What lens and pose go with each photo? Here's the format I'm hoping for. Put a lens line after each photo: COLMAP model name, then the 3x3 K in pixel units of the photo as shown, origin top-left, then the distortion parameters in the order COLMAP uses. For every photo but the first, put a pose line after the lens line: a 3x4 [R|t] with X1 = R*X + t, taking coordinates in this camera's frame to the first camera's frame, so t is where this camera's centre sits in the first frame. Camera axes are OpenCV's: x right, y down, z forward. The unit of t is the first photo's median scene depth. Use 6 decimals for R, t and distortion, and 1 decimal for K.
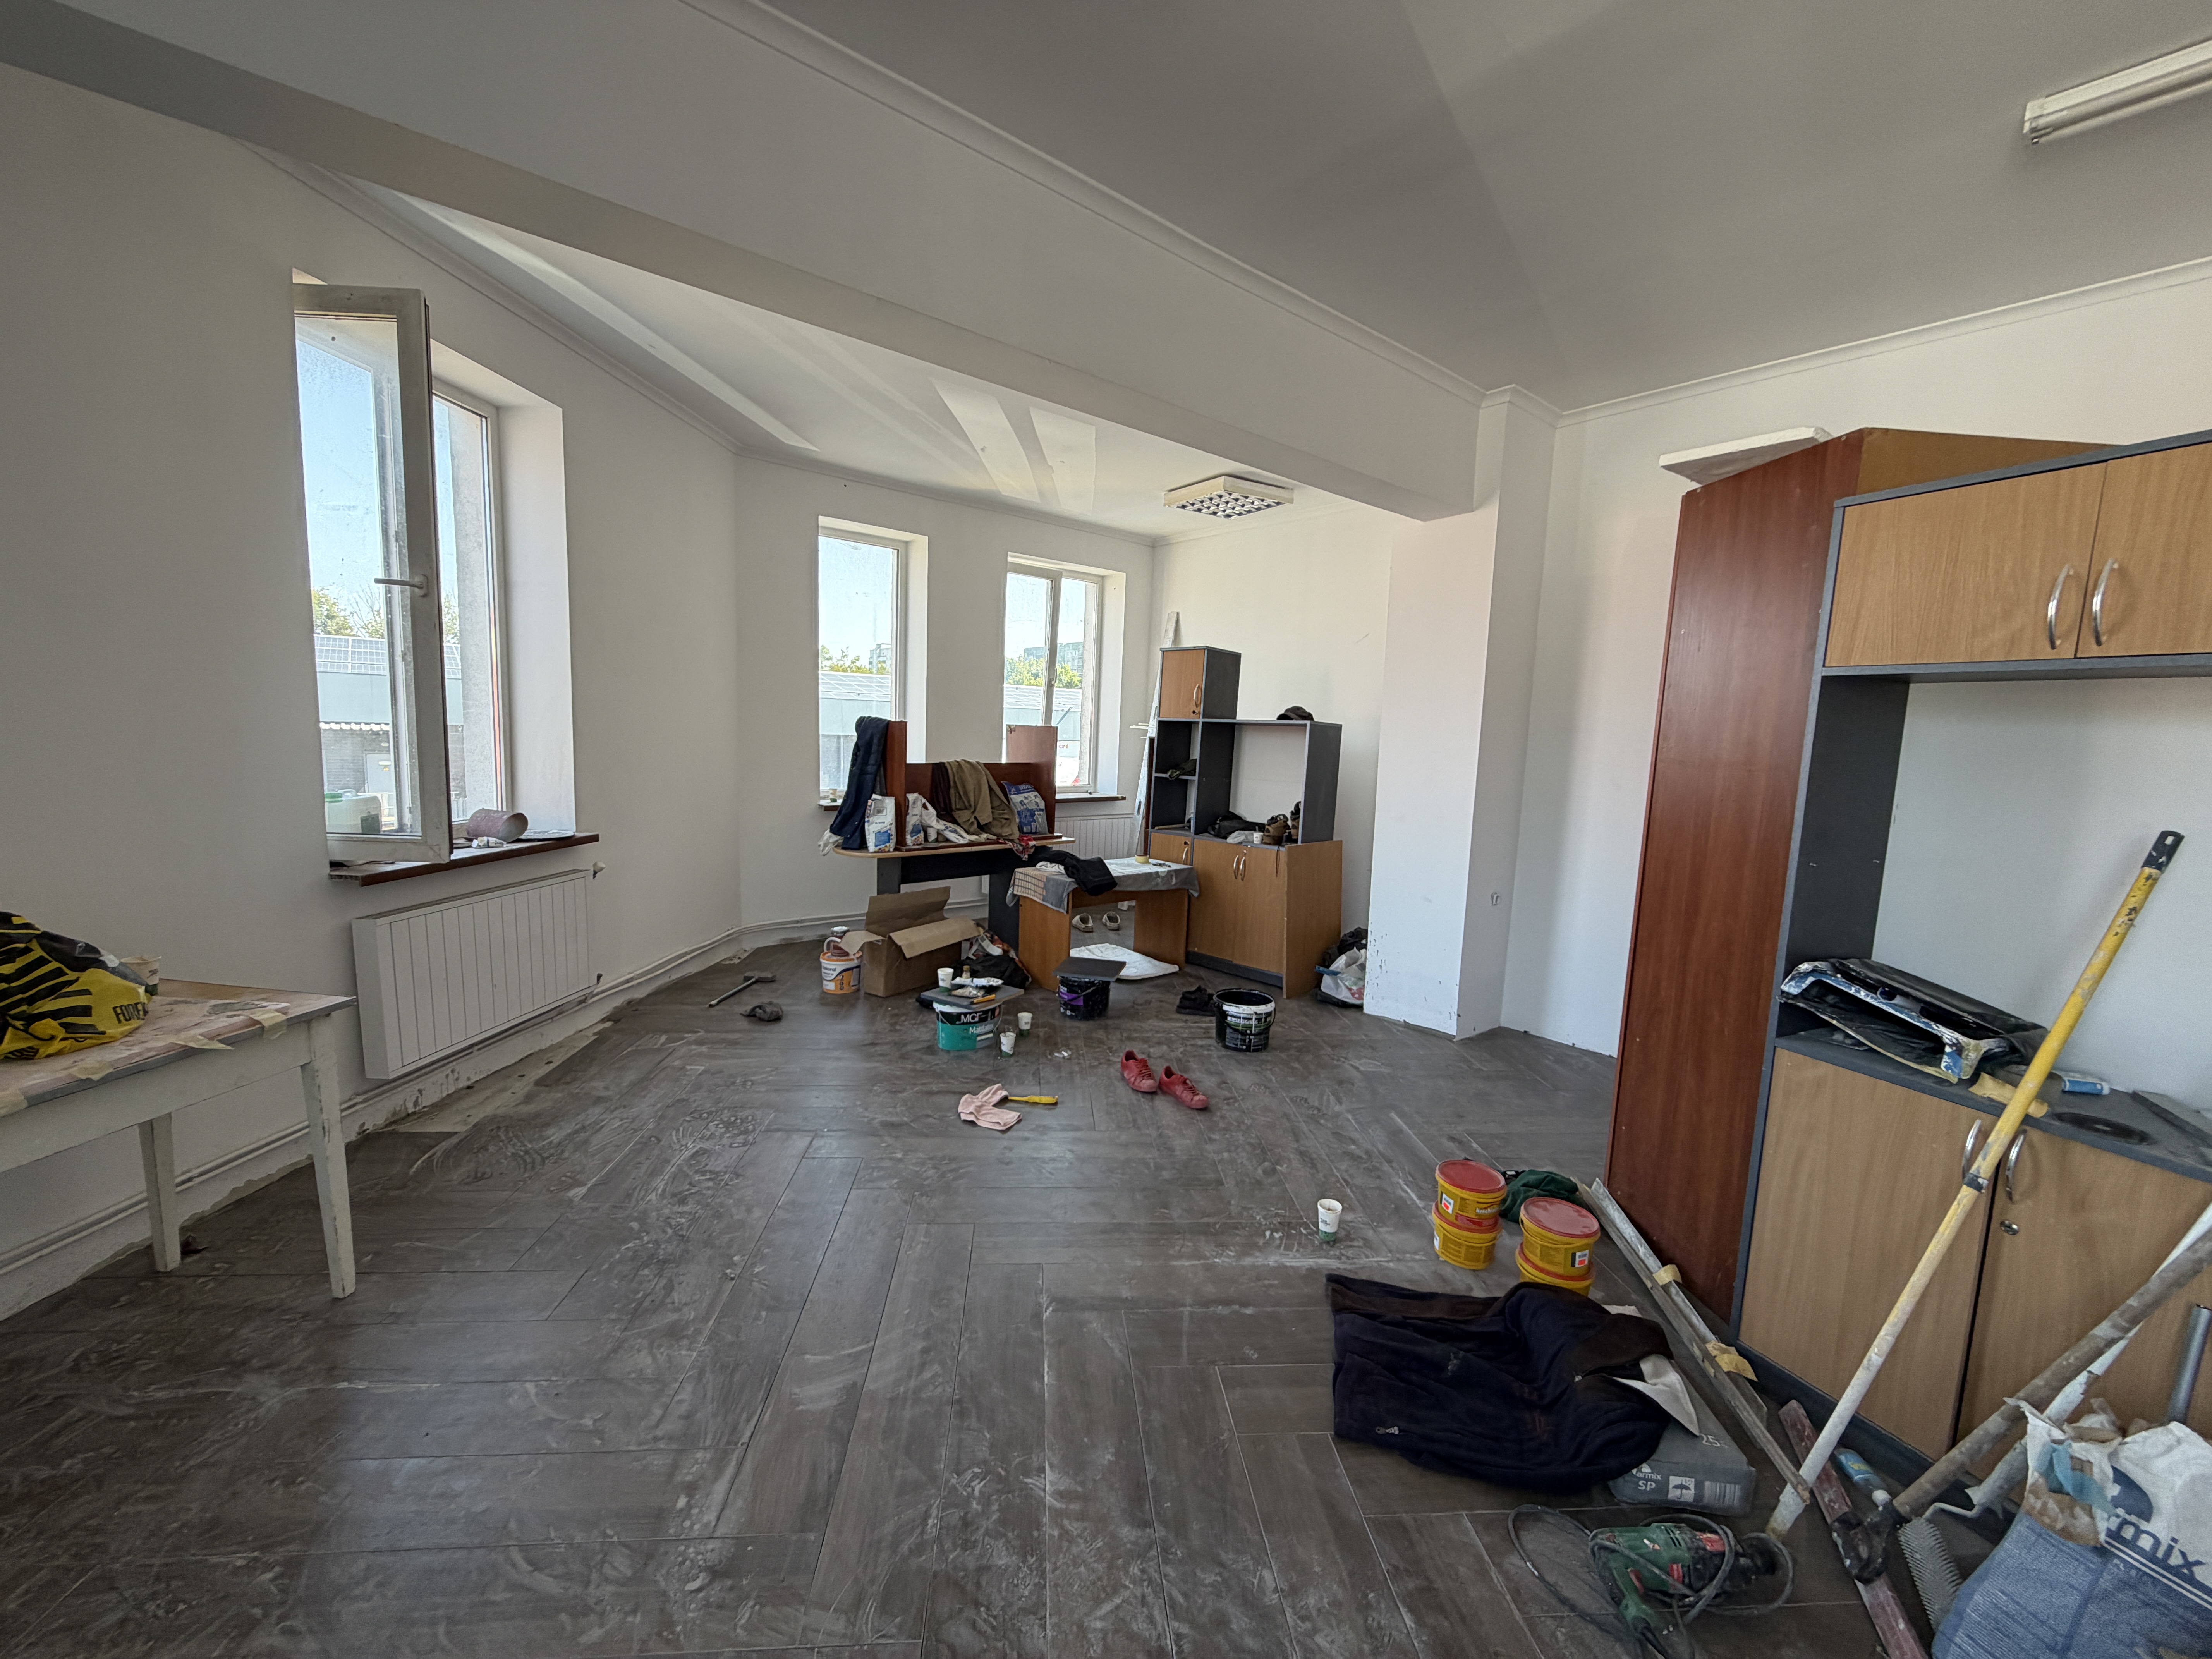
lens RADIAL K [[880.3, 0, 1095.5], [0, 880.3, 827.0], [0, 0, 1]] dist [-0.000319, 0.001096]
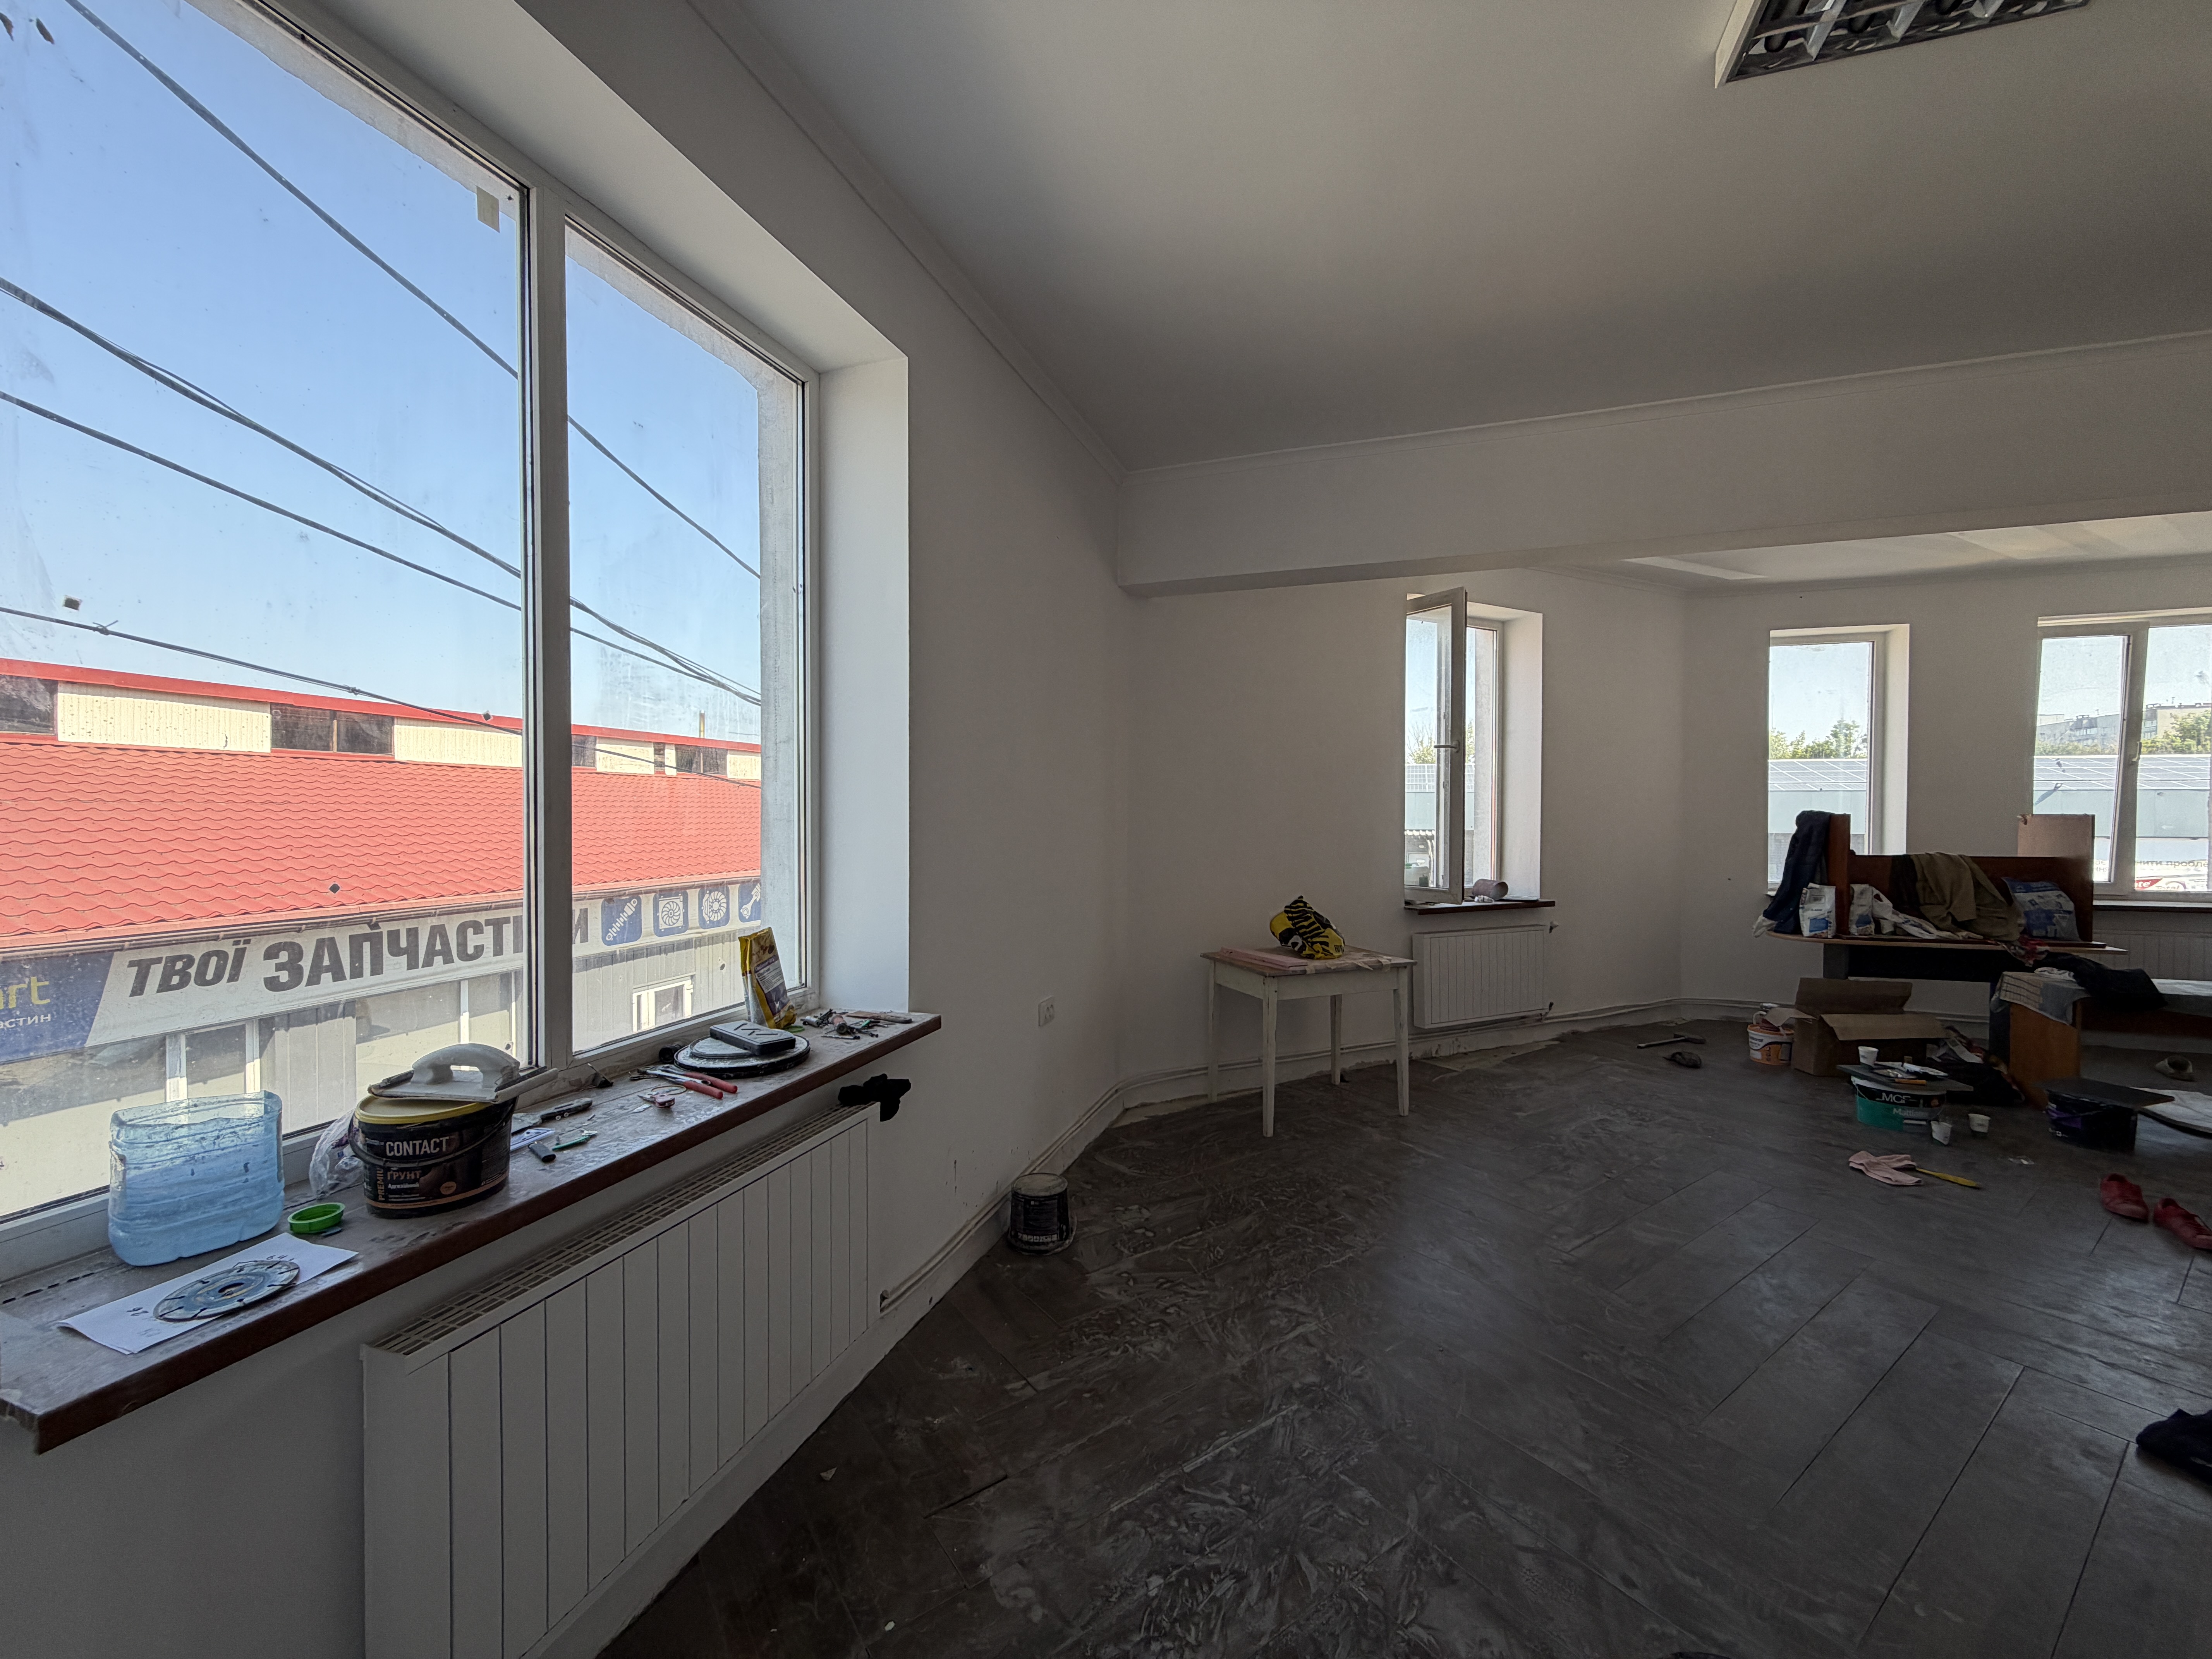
lens RADIAL K [[880.3, 0, 1103.1], [0, 880.3, 827.7], [0, 0, 1]] dist [-0.000319, 0.001096]
pose [[0.522099, -0.019070, -0.852672, 0.257959], [-0.080060, 0.994240, -0.071258, 0.050082], [0.849119, 0.105469, 0.517565, -0.349633]]
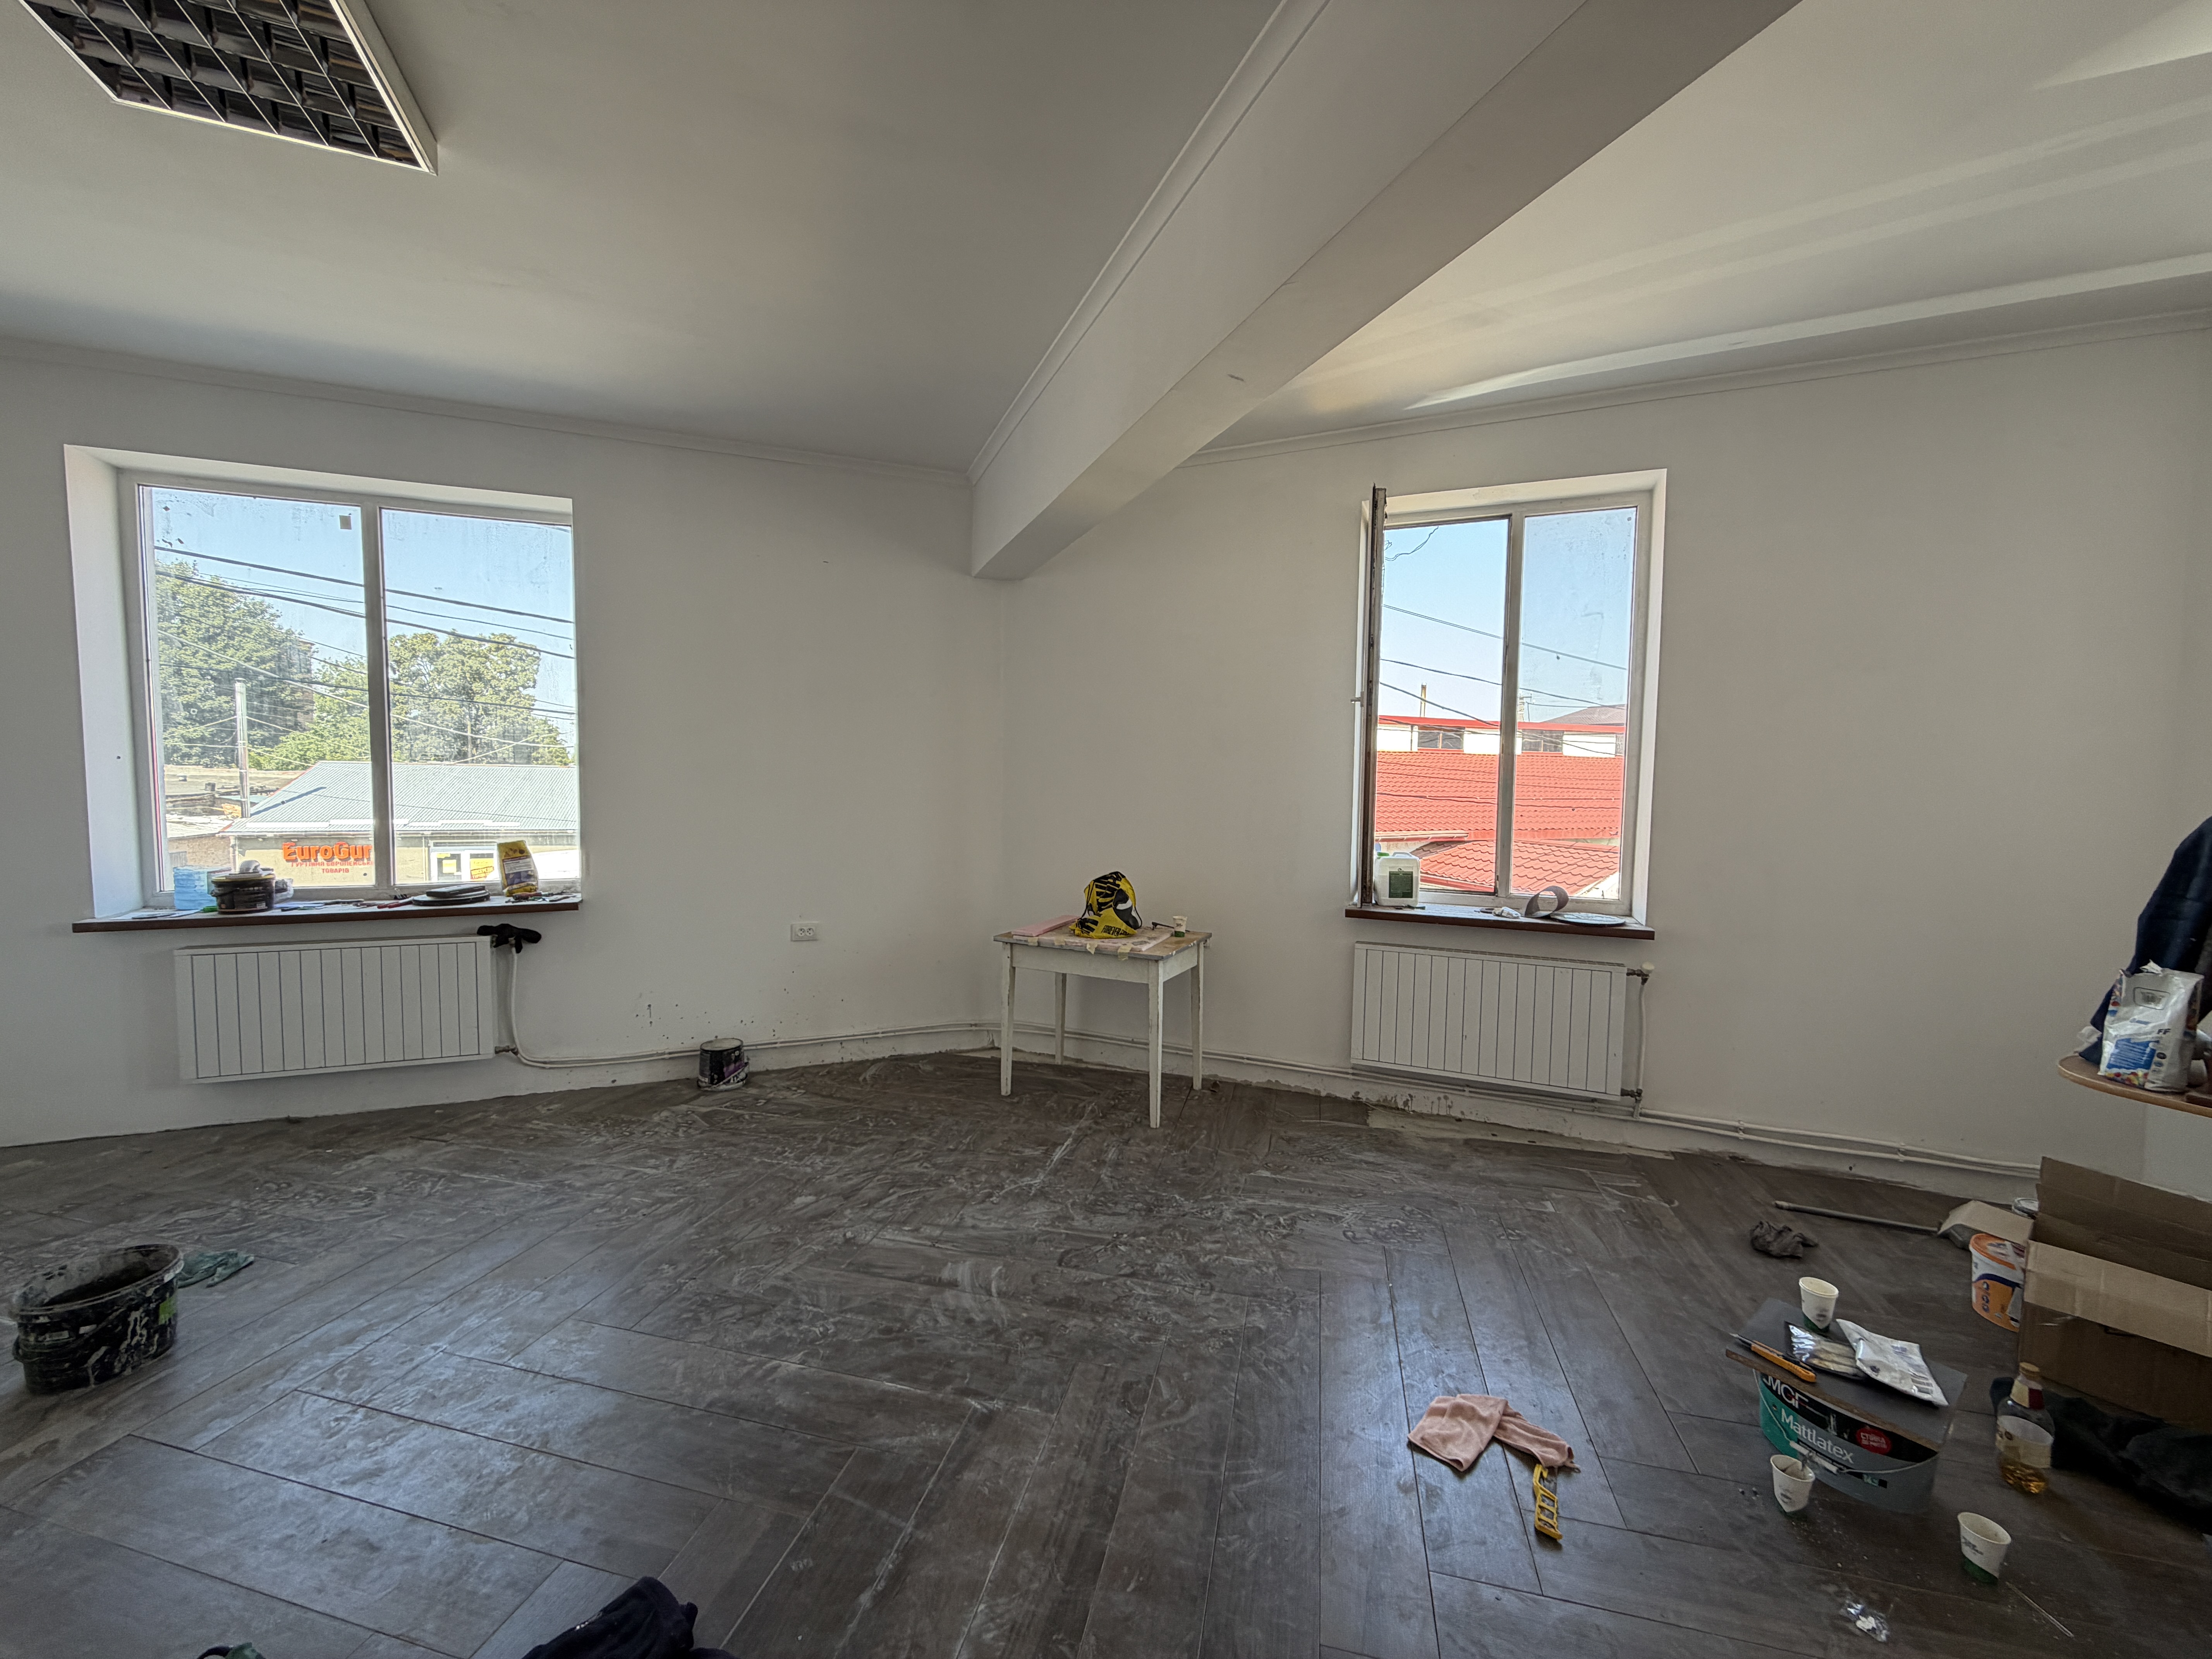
lens RADIAL K [[880.3, 0, 1109.1], [0, 880.3, 829.9], [0, 0, 1]] dist [-0.000319, 0.001096]
pose [[-0.308187, 0.016664, -0.951180, 0.441731], [-0.130399, 0.989669, 0.059589, -0.074827], [0.942346, 0.142397, -0.302830, 0.744250]]
